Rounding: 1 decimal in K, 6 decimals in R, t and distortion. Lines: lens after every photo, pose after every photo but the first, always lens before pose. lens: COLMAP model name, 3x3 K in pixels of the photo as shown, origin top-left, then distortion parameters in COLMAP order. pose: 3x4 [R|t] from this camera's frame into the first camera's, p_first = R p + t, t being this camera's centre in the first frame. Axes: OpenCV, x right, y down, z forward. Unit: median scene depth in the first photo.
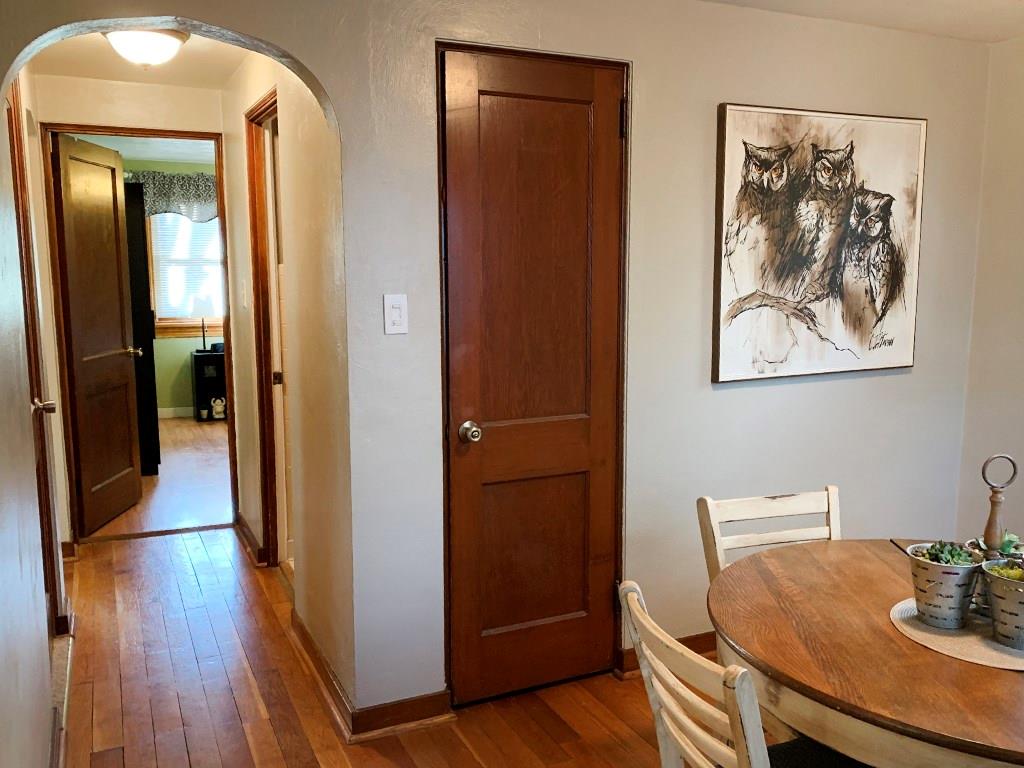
lens RADIAL K [[896.6, 0, 513.9], [0, 896.6, 387.0], [0, 0, 1]] dist [0.059076, -0.030779]
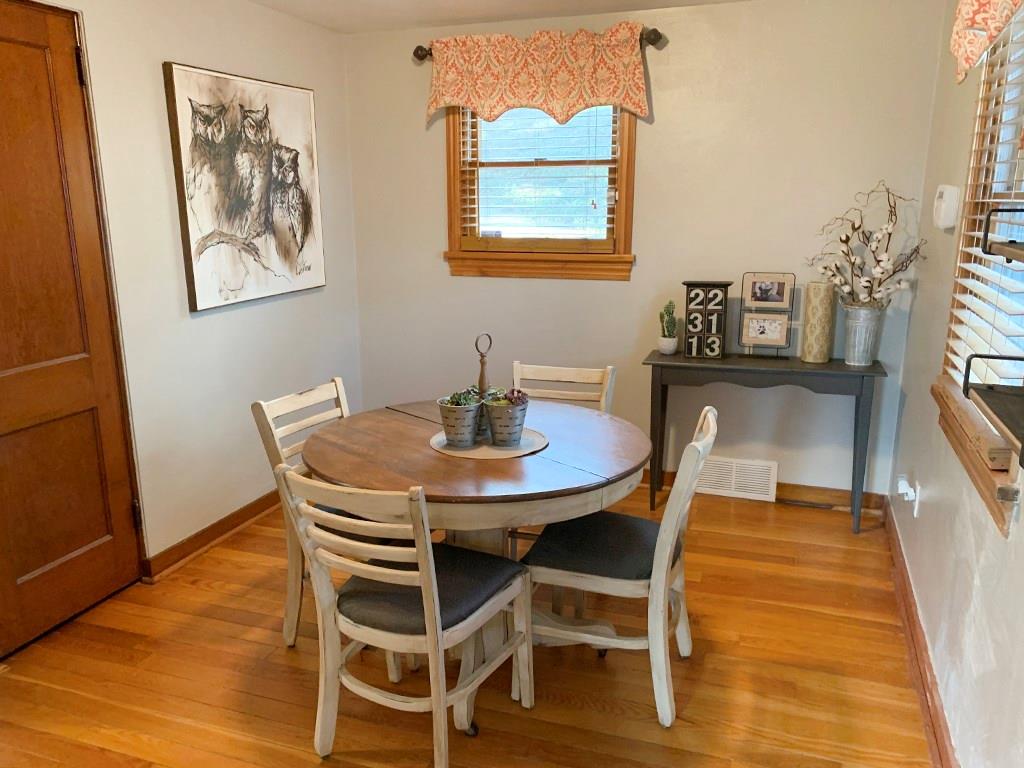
lens RADIAL K [[781.6, 0, 522.7], [0, 781.6, 379.5], [0, 0, 1]] dist [0.046648, -0.036458]
pose [[0.726195, -0.160391, 0.668517, -0.160882], [0.100188, 0.986714, 0.127901, -0.006301], [-0.680149, -0.025904, 0.732616, -0.027529]]
